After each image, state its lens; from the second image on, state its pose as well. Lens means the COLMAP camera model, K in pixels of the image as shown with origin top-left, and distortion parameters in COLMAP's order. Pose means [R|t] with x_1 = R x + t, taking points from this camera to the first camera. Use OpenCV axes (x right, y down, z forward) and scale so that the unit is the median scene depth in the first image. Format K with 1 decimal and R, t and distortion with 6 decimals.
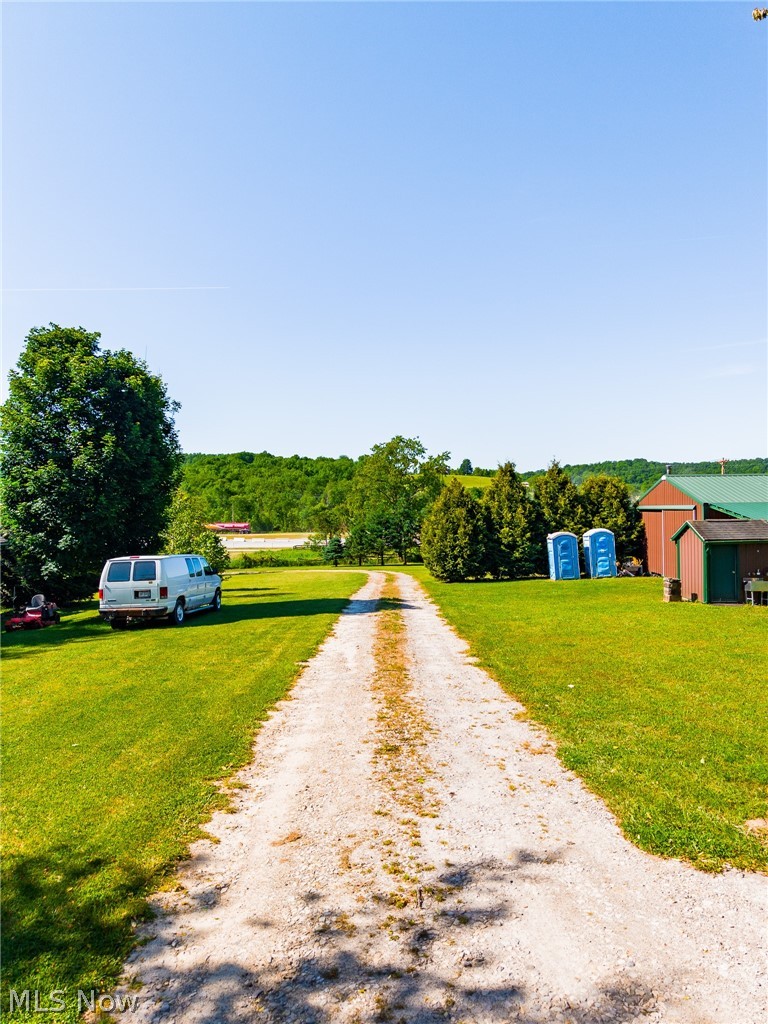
lens RADIAL K [[682.6, 0, 377.0], [0, 682.6, 514.1], [0, 0, 1]] dist [0.034588, -0.038758]
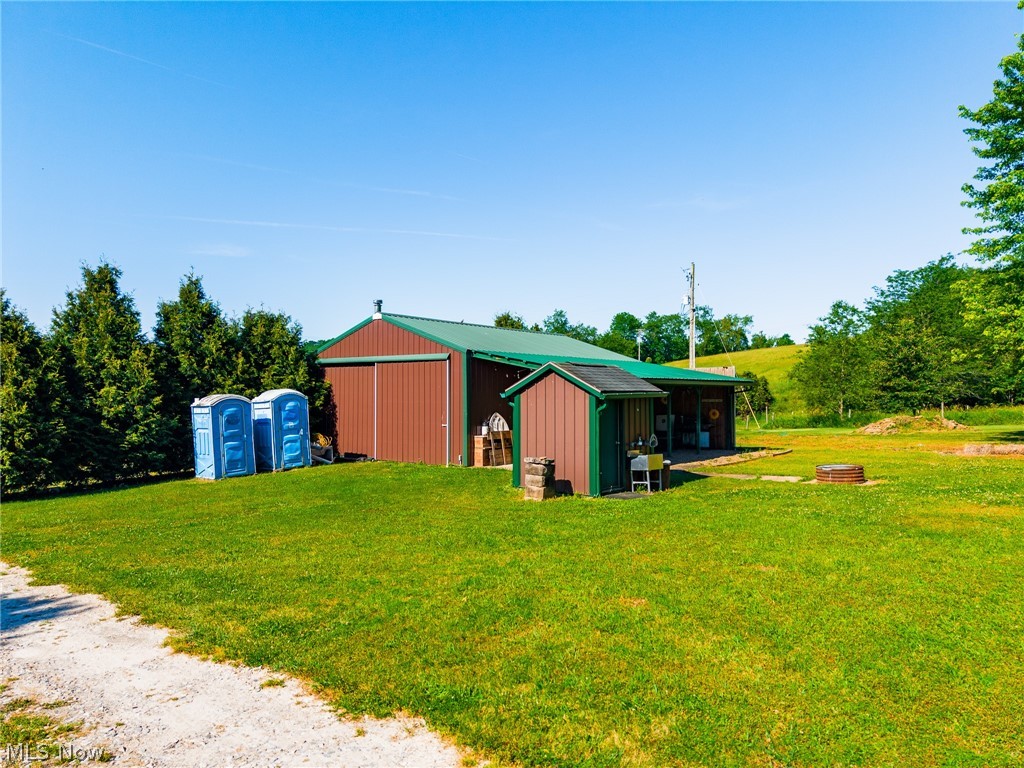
lens RADIAL K [[682.6, 0, 507.0], [0, 682.6, 385.3], [0, 0, 1]] dist [0.034588, -0.038758]
pose [[0.633873, 0.022686, 0.773104, -0.024111], [-0.005218, 0.999672, -0.025056, 0.030900], [-0.773419, 0.011848, 0.633784, 0.437457]]
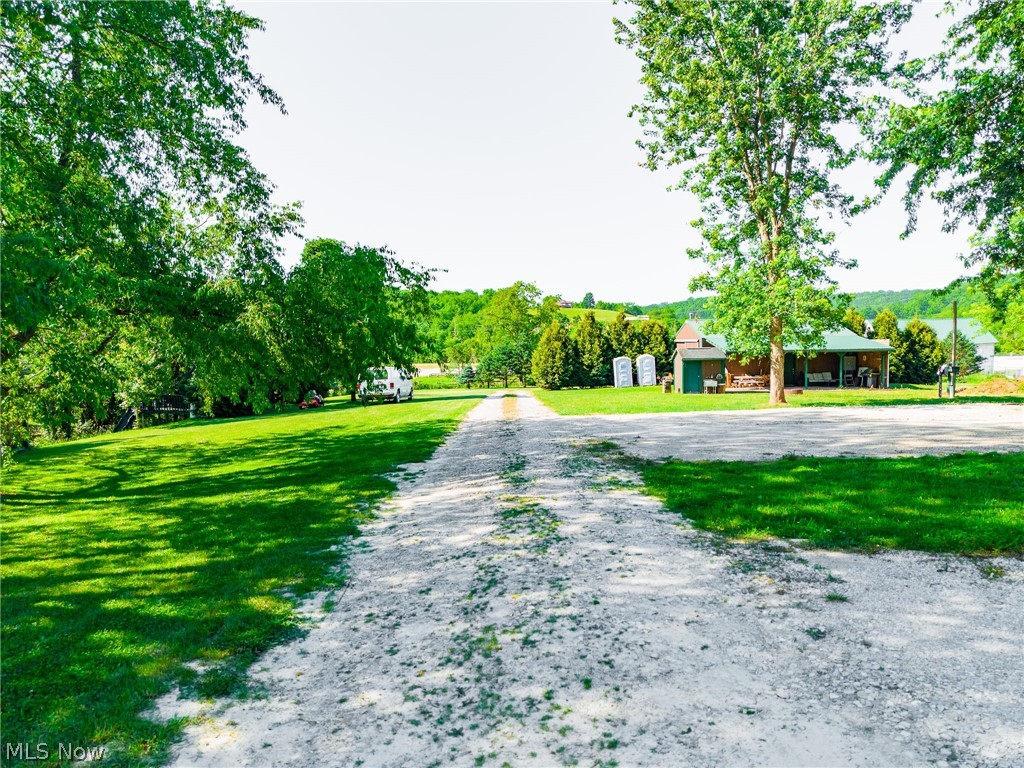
lens RADIAL K [[682.6, 0, 507.3], [0, 682.6, 392.3], [0, 0, 1]] dist [0.034588, -0.038758]
pose [[0.999966, -0.002665, 0.007862, -0.000747], [0.002140, 0.997810, 0.066116, 0.003337], [-0.008021, -0.066097, 0.997781, -0.520024]]
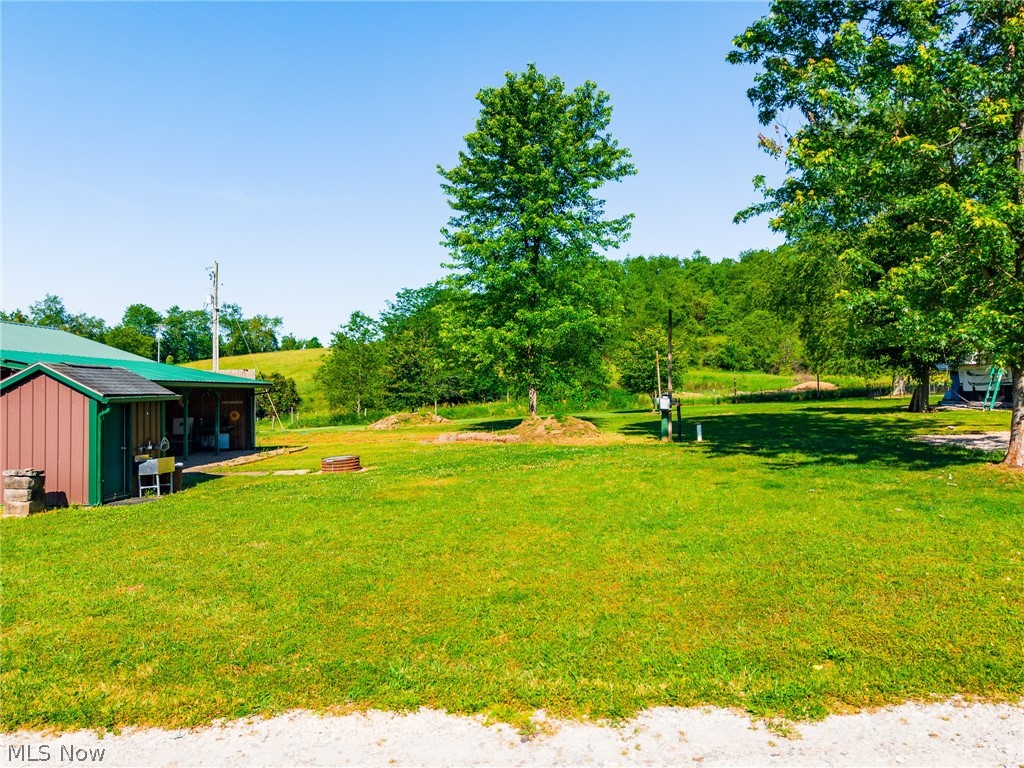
lens RADIAL K [[682.6, 0, 514.8], [0, 682.6, 387.7], [0, 0, 1]] dist [0.034588, -0.038758]
pose [[0.018462, 0.021161, 0.999606, -0.059494], [0.008871, 0.999733, -0.021327, 0.030283], [-0.999790, 0.009261, 0.018269, 0.411668]]
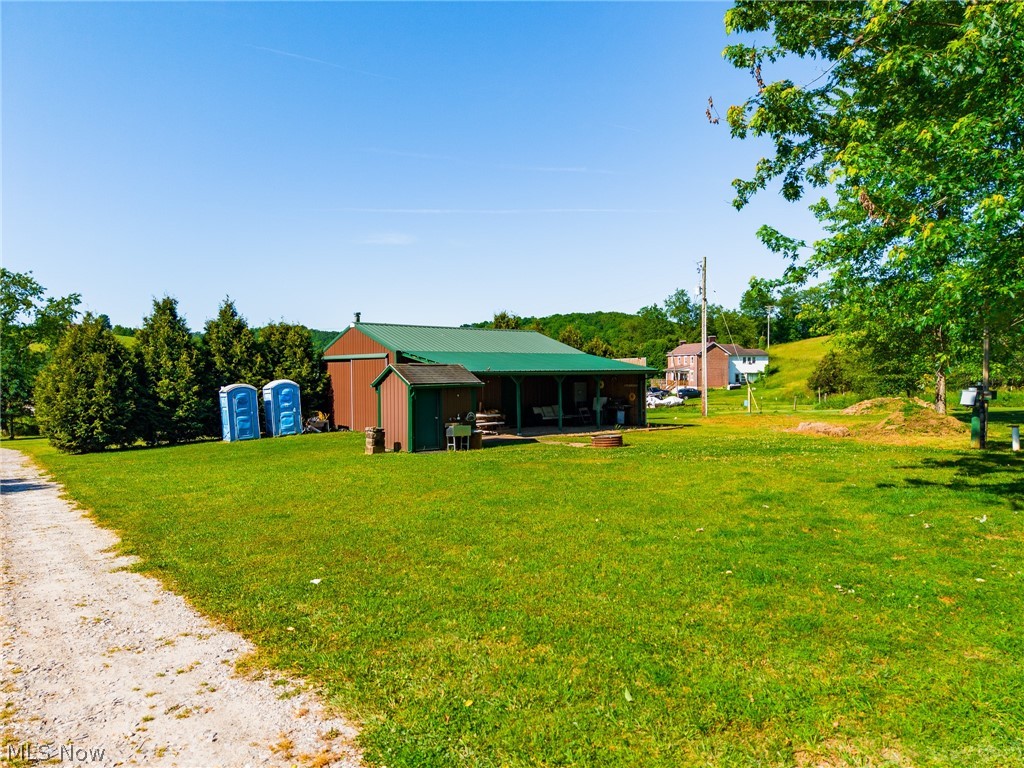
lens RADIAL K [[682.6, 0, 510.0], [0, 682.6, 384.0], [0, 0, 1]] dist [0.034588, -0.038758]
pose [[0.787340, -0.002201, 0.616514, 0.012727], [-0.000370, 0.999992, 0.004041, 0.022071], [-0.616518, -0.003410, 0.787333, 0.126799]]
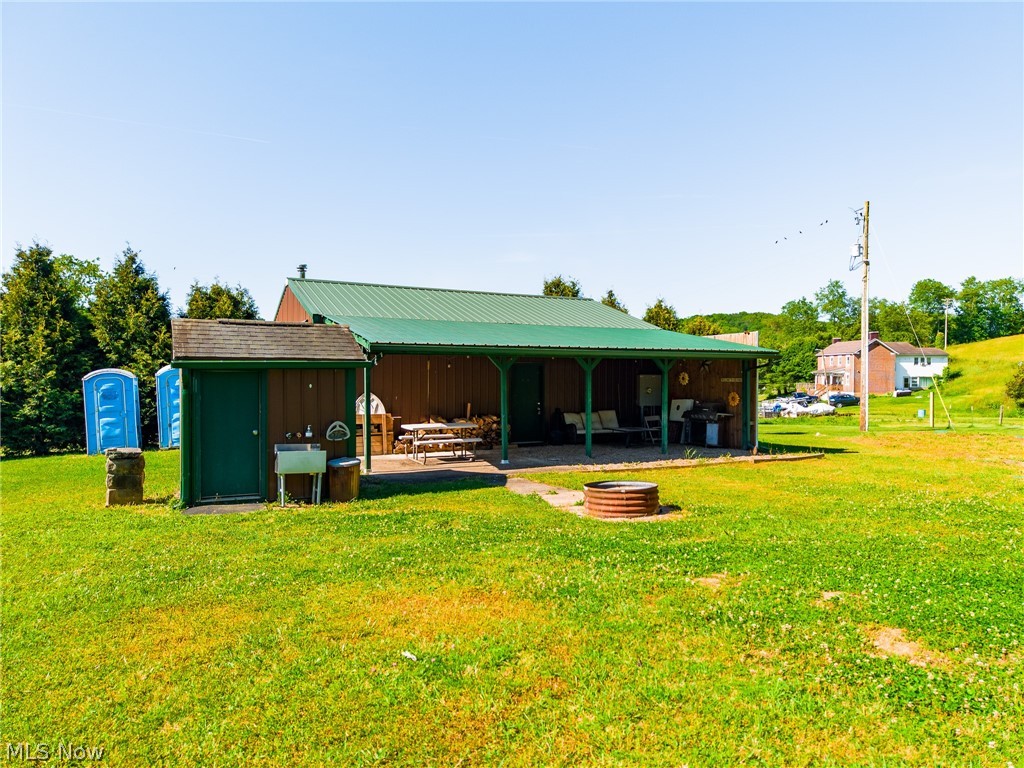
lens RADIAL K [[682.6, 0, 510.5], [0, 682.6, 380.9], [0, 0, 1]] dist [0.034588, -0.038758]
pose [[0.892953, 0.014028, 0.449931, 0.300939], [-0.013917, 0.999897, -0.003555, 0.032571], [-0.449935, -0.003087, 0.893056, 0.339410]]
